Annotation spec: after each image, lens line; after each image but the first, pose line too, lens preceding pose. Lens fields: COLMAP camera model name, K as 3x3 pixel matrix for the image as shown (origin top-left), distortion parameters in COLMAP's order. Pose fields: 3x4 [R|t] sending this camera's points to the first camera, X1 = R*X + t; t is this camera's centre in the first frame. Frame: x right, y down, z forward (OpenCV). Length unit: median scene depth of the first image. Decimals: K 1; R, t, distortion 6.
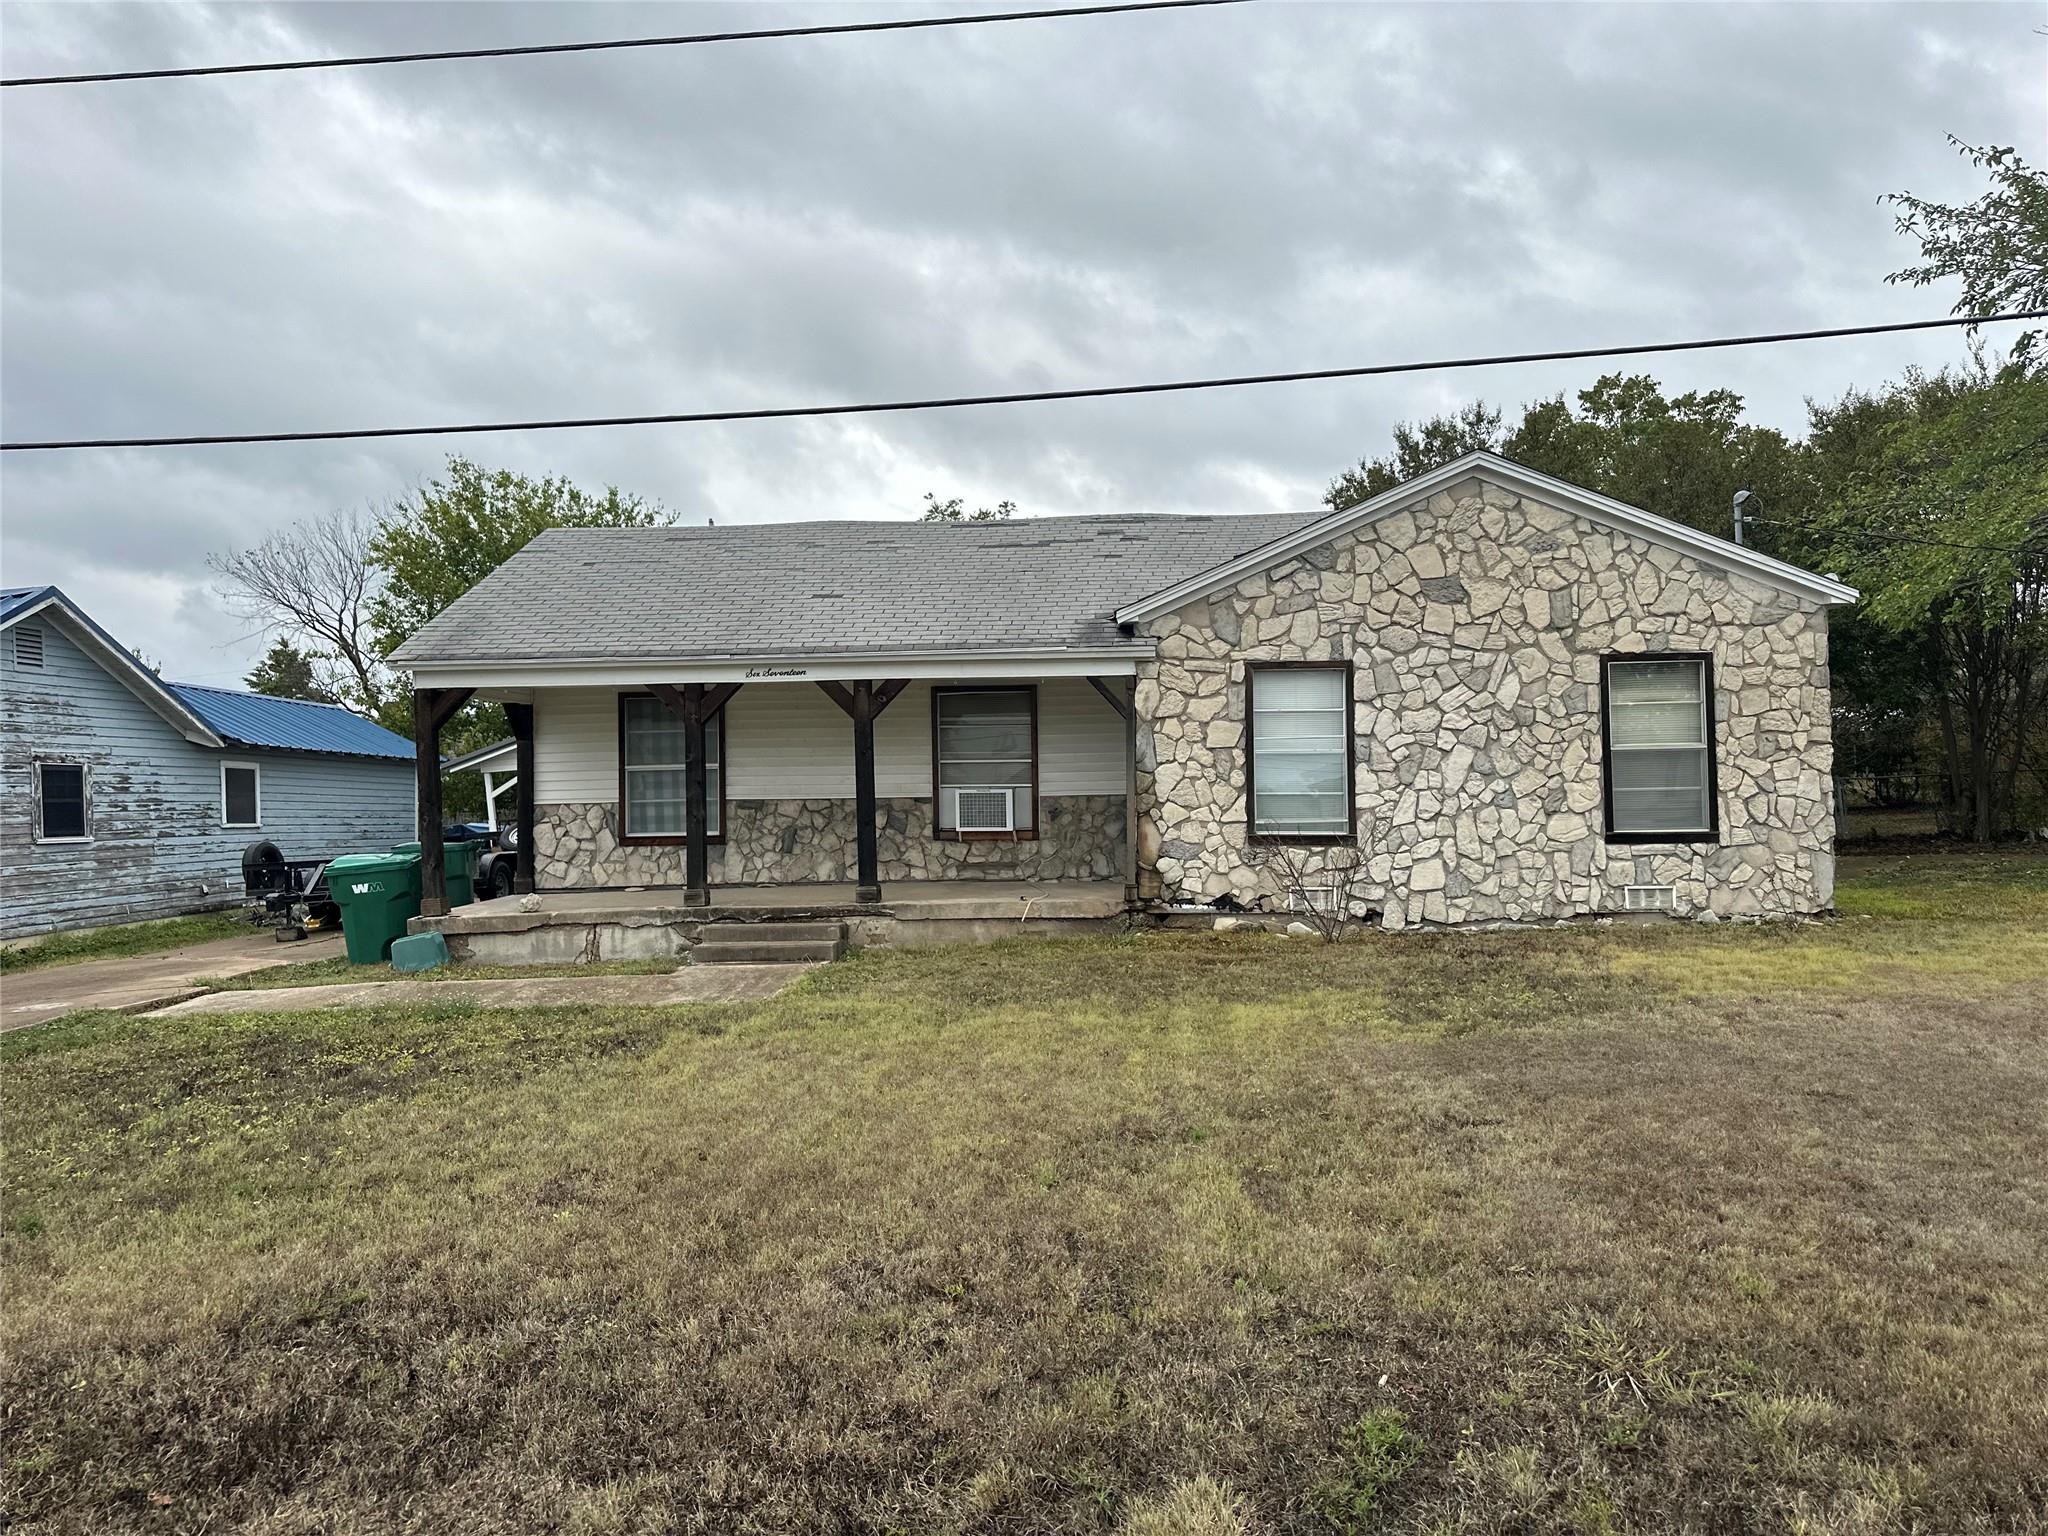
lens RADIAL K [[1420.8, 0, 978.6], [0, 1420.8, 769.0], [0, 0, 1]] dist [0.182452, -0.329356]
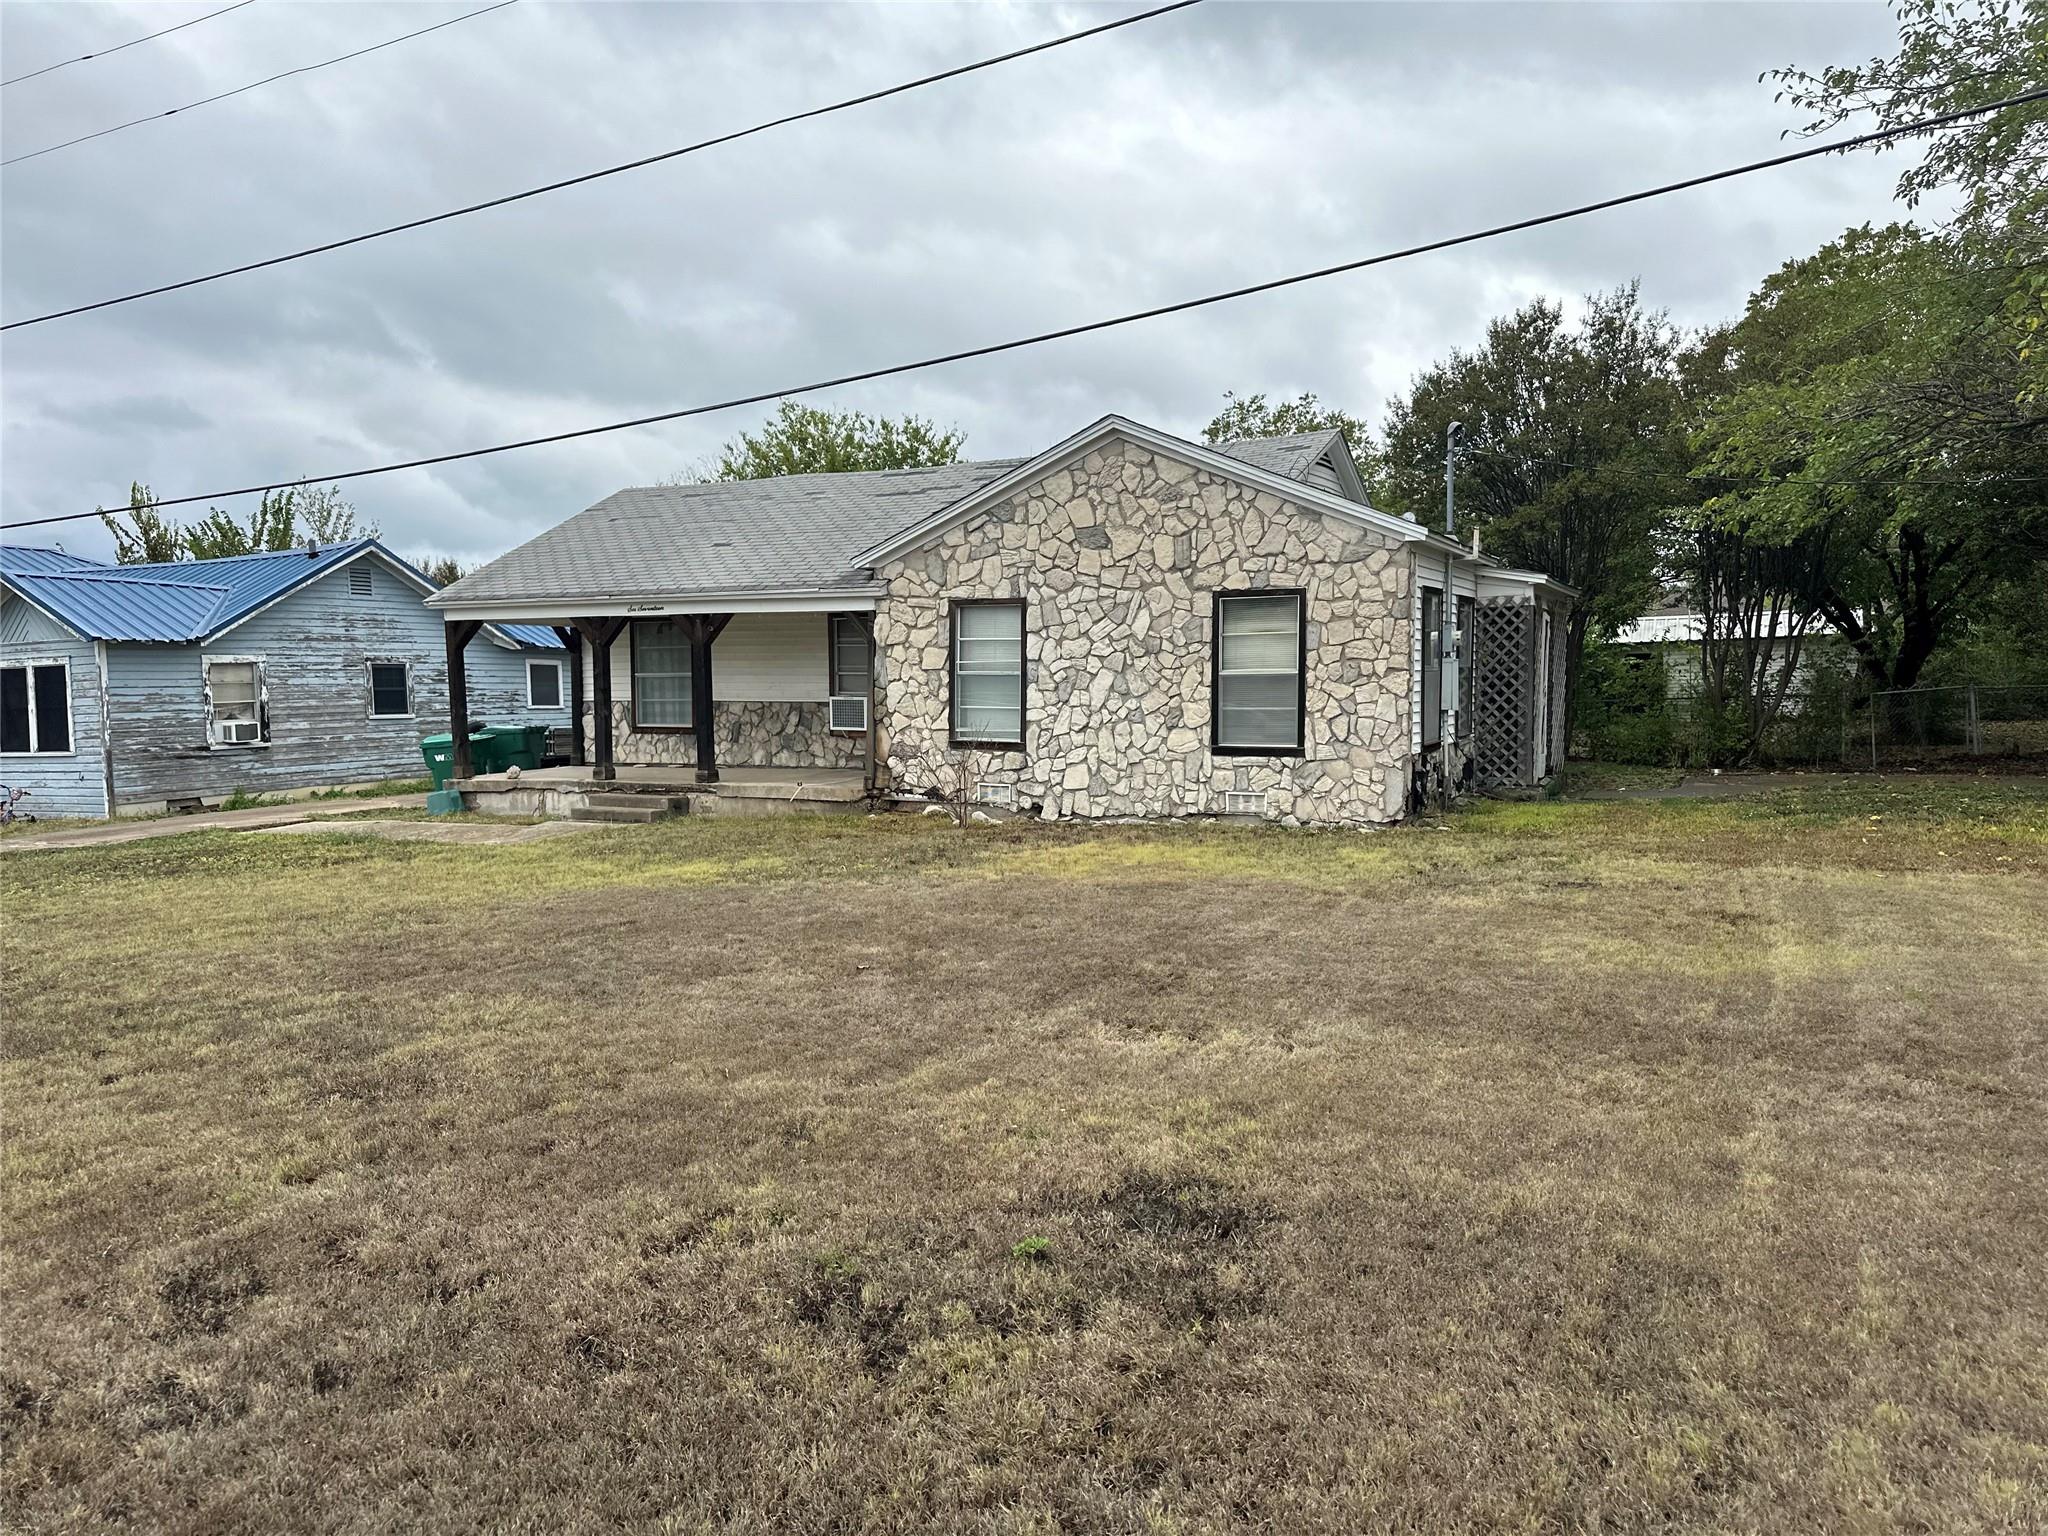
lens RADIAL K [[1417.1, 0, 1005.9], [0, 1417.1, 789.3], [0, 0, 1]] dist [0.125102, -0.159391]
pose [[0.919594, 0.040933, -0.390732, 0.719109], [-0.000965, 0.994790, 0.101943, -0.037217], [0.392870, -0.093369, 0.914842, -0.112858]]
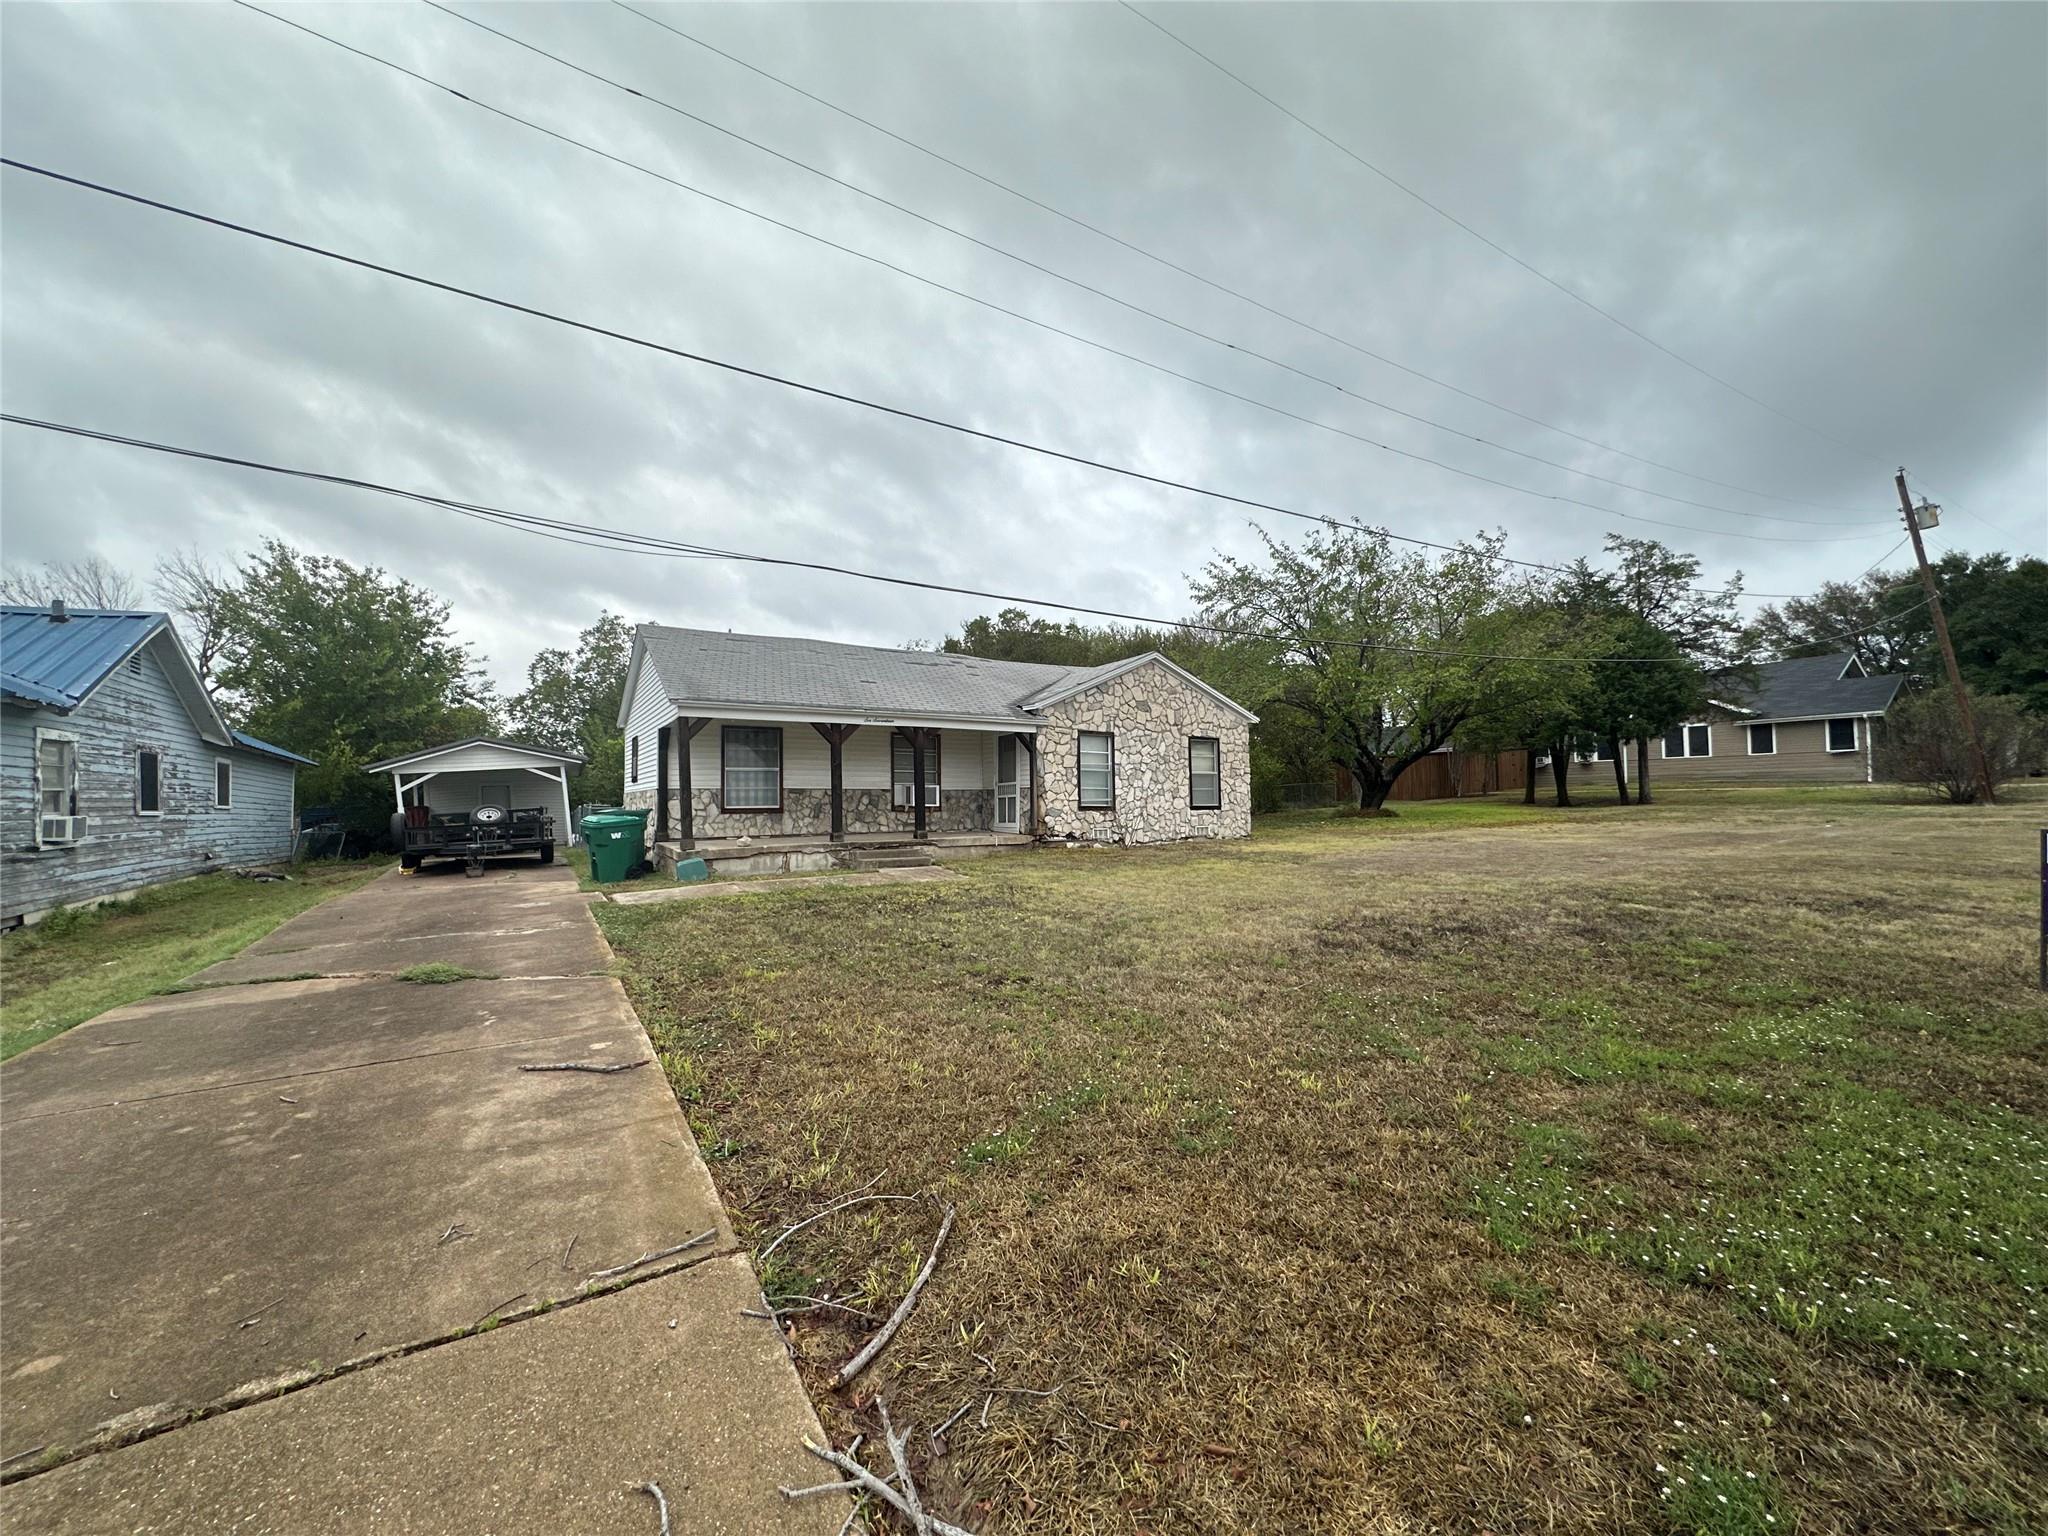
lens RADIAL K [[816.2, 0, 1024.0], [0, 816.2, 768.0], [0, 0, 1]] dist [0.000720, 0.000622]
pose [[0.823432, 0.035260, 0.566318, -0.622776], [-0.016739, 0.999142, -0.037869, 0.036578], [-0.567168, 0.021703, 0.823316, -0.021875]]
